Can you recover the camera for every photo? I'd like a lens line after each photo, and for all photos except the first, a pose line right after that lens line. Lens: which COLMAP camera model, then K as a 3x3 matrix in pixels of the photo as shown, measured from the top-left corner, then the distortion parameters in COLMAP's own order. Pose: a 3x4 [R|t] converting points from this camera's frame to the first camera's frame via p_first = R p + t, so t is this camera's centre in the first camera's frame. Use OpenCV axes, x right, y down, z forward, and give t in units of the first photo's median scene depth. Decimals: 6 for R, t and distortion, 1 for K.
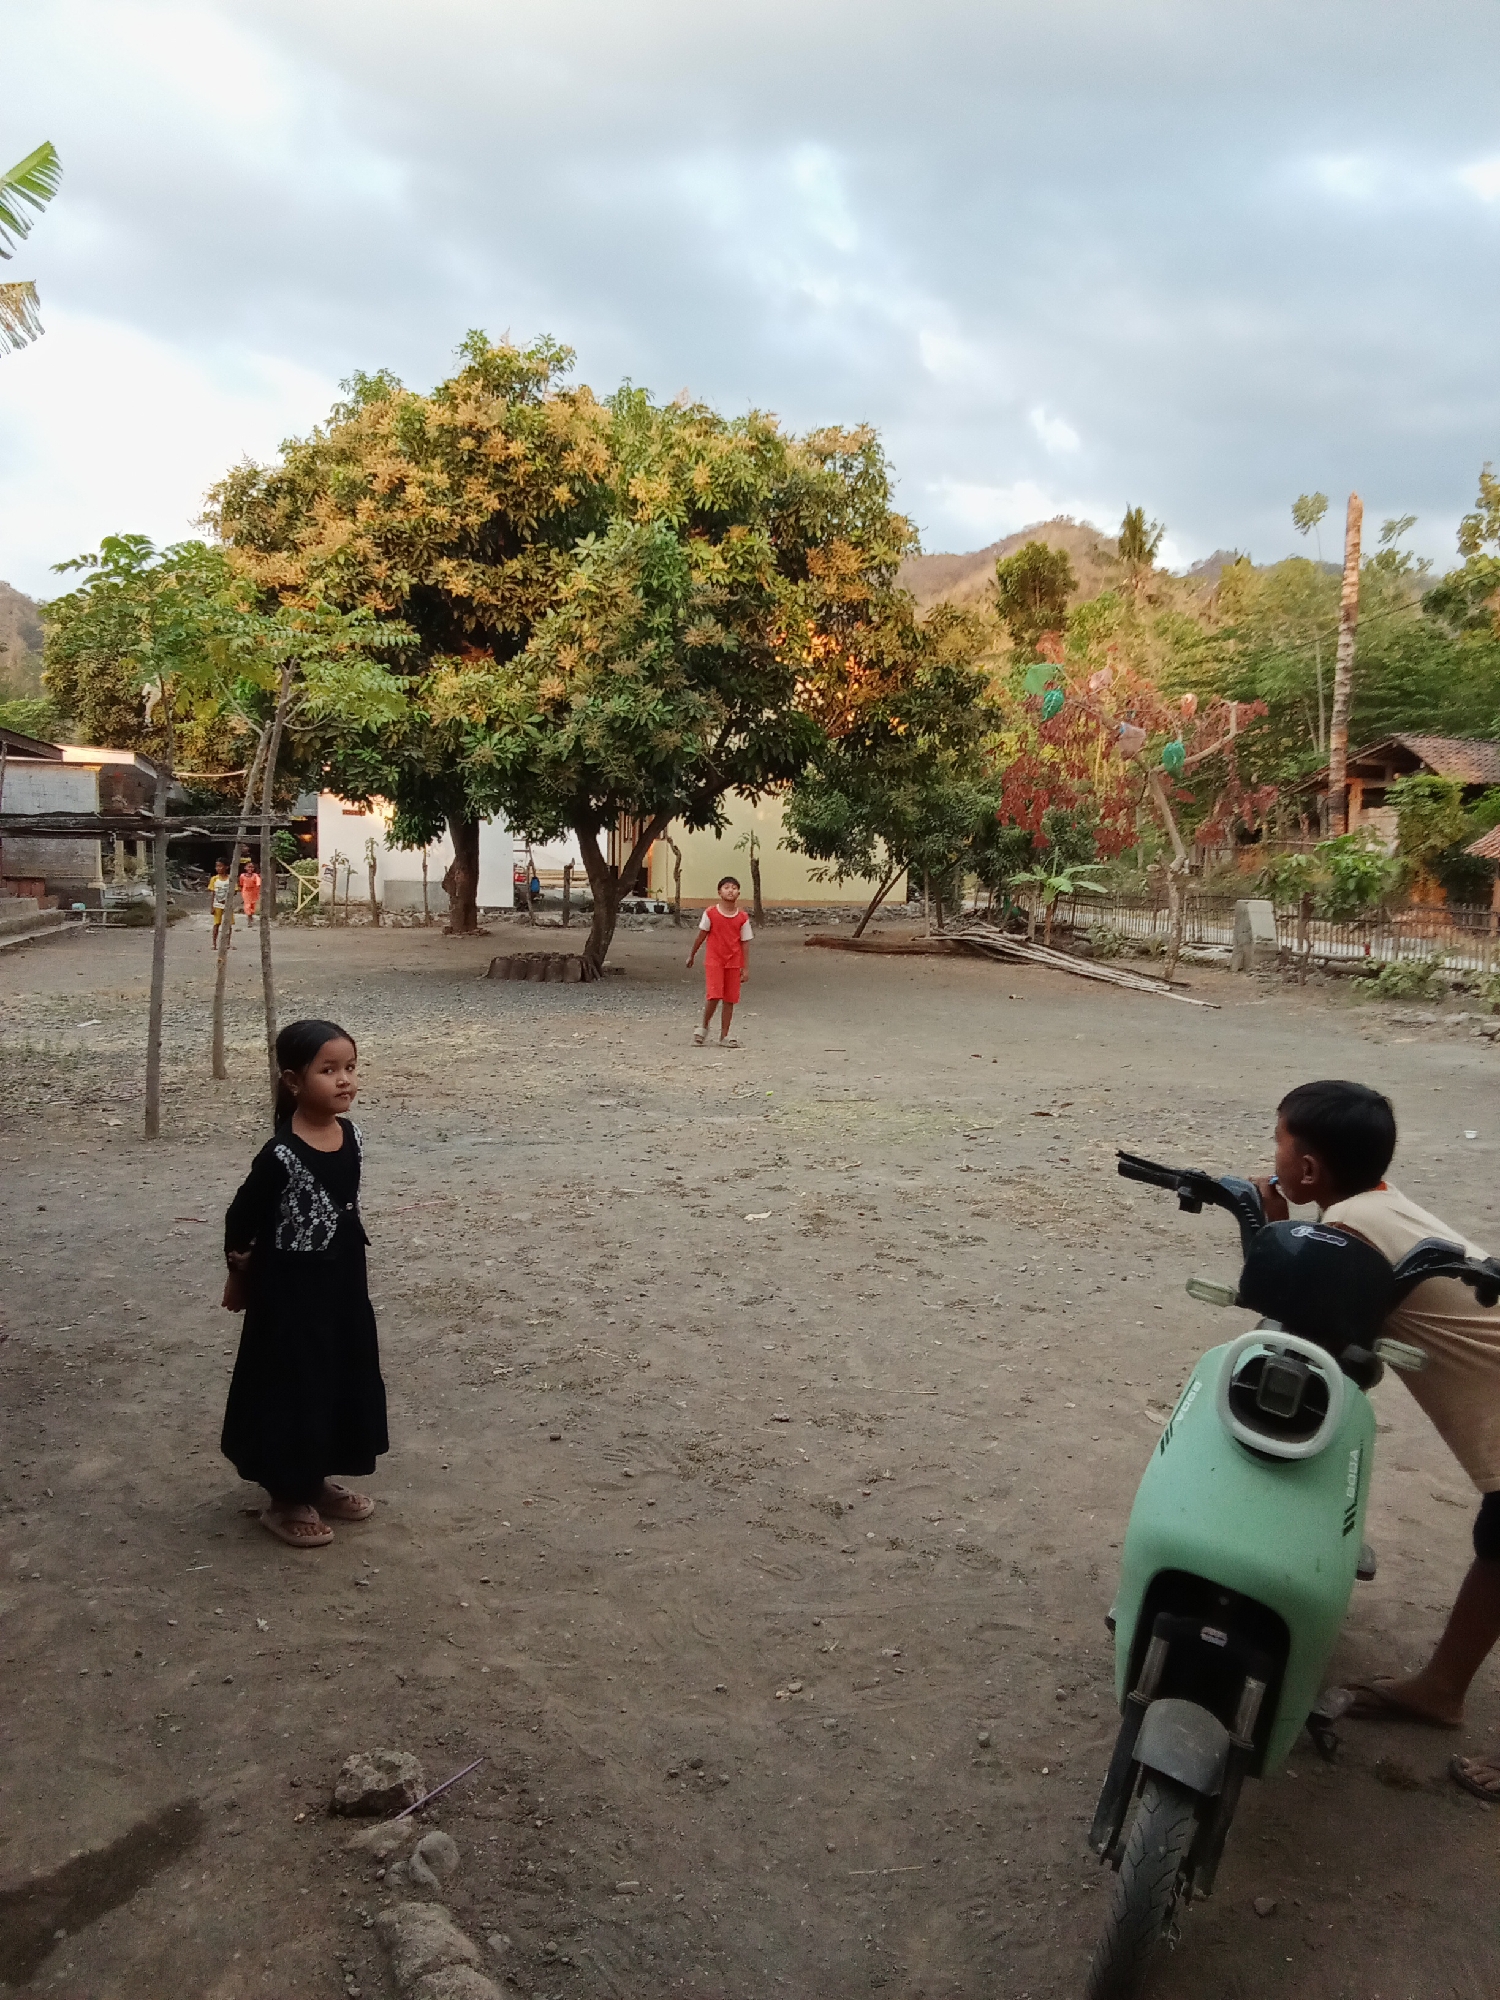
lens RADIAL K [[1523.3, 0, 752.7], [0, 1523.3, 1008.3], [0, 0, 1]] dist [0.084430, -0.125300]
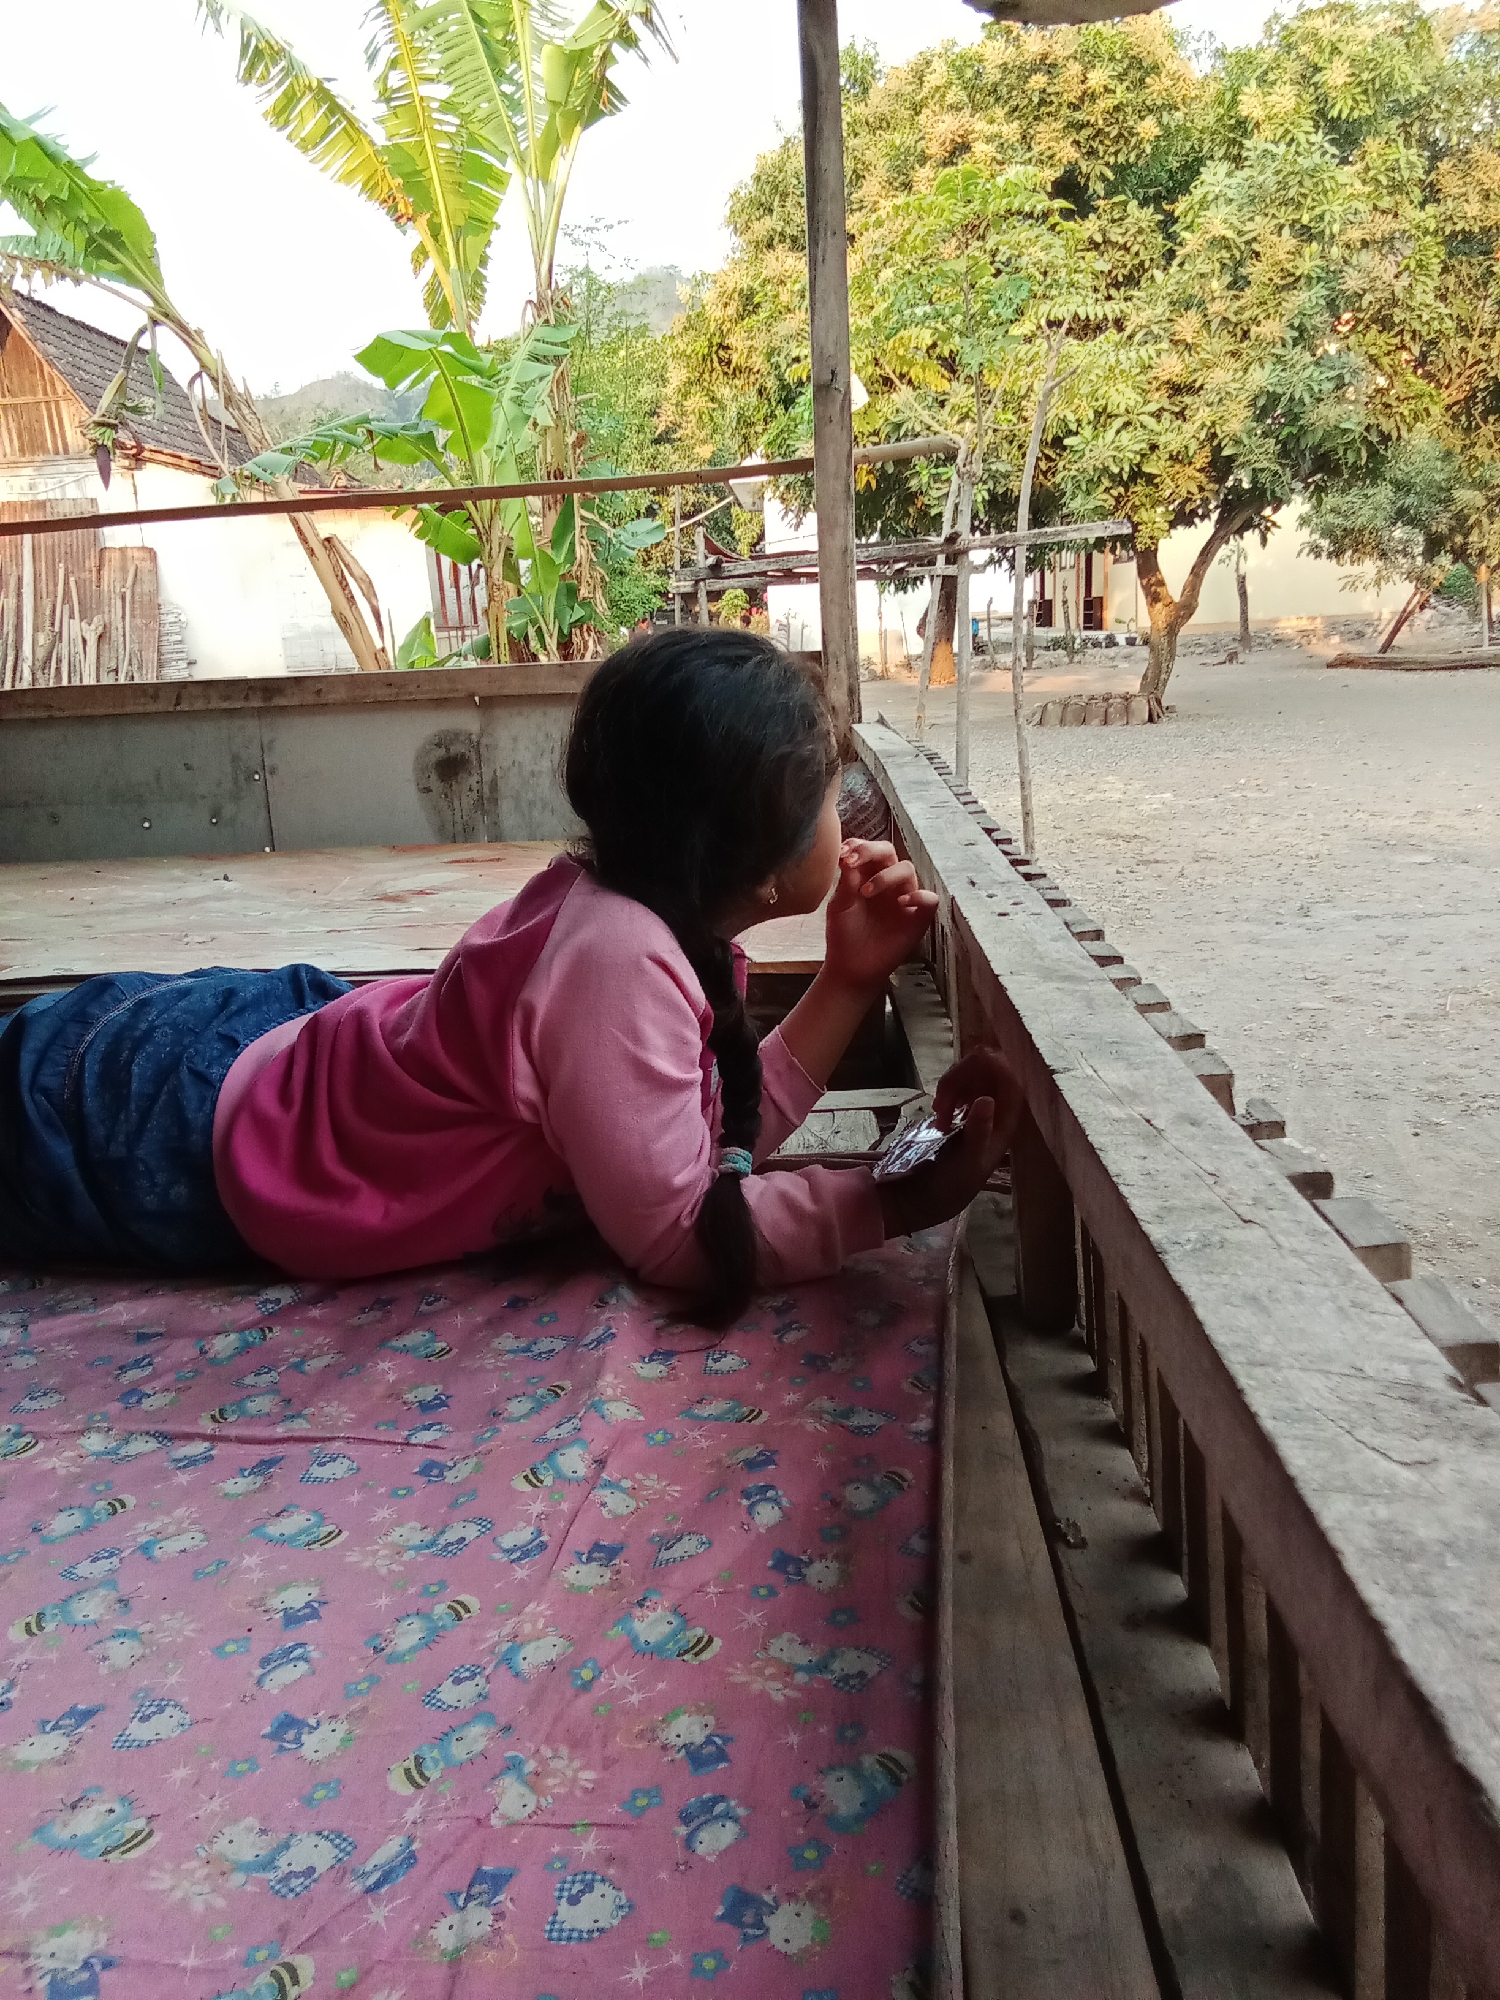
lens RADIAL K [[1523.3, 0, 754.7], [0, 1523.3, 1010.5], [0, 0, 1]] dist [0.084430, -0.125300]
pose [[0.975075, -0.019981, -0.220974, -0.125586], [0.055327, 0.986372, 0.154947, -0.003000], [0.214867, -0.163311, 0.962892, 0.053191]]
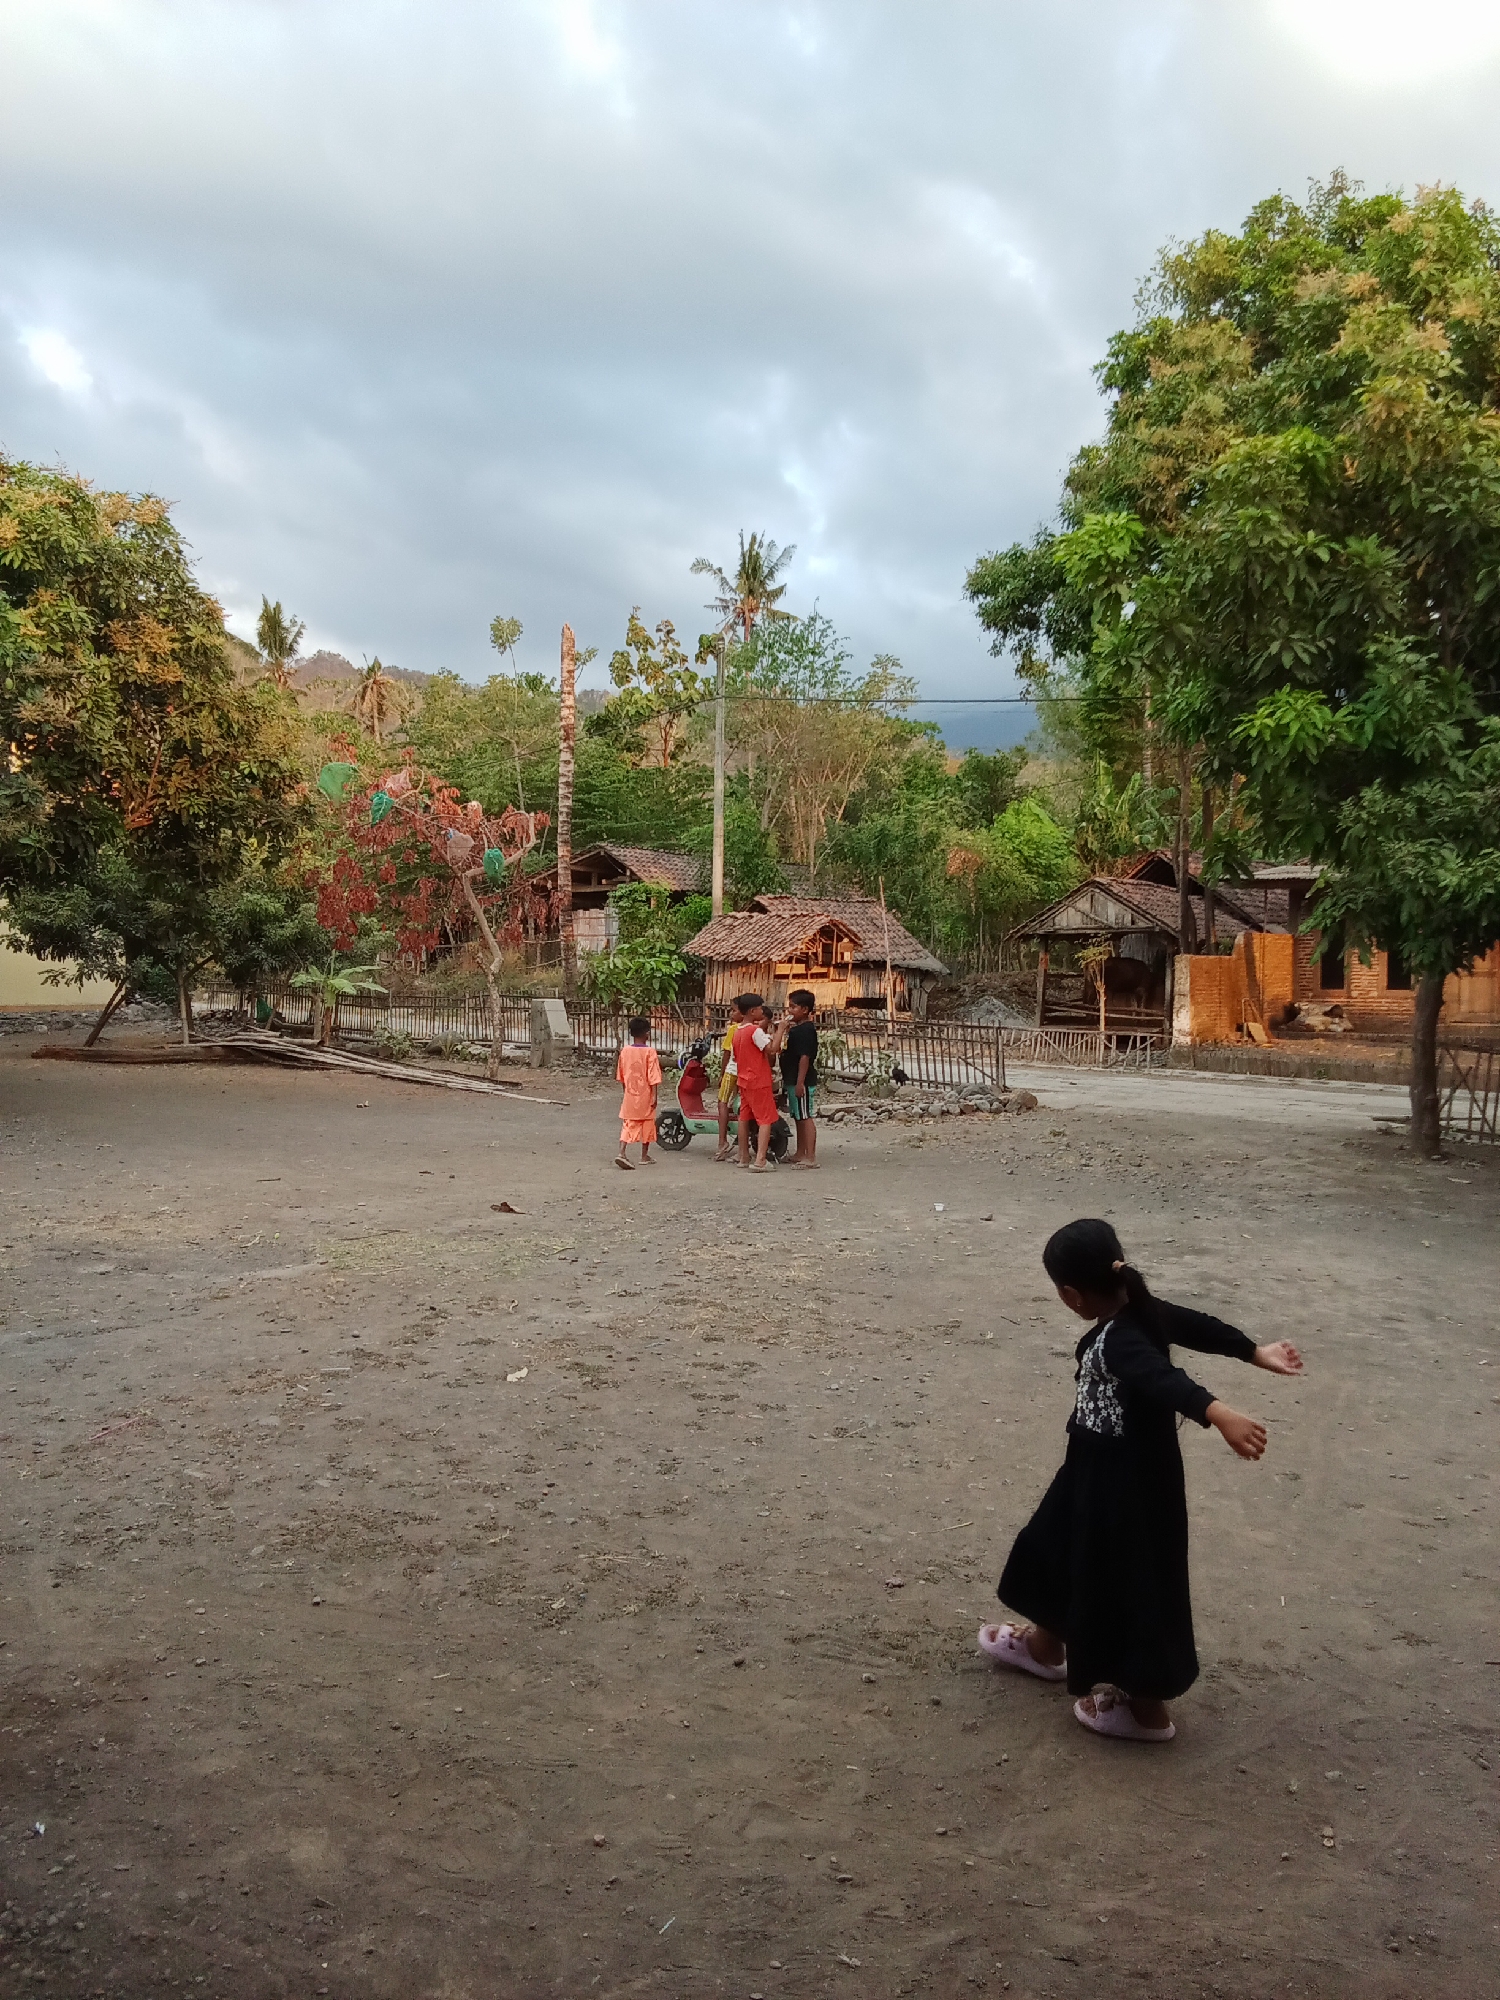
lens RADIAL K [[1523.3, 0, 754.4], [0, 1523.3, 1000.7], [0, 0, 1]] dist [0.084430, -0.125300]
pose [[0.845223, -0.022378, 0.533945, -0.115068], [0.056580, 0.997255, -0.047770, -0.011388], [-0.531410, 0.070587, 0.844168, 0.042151]]
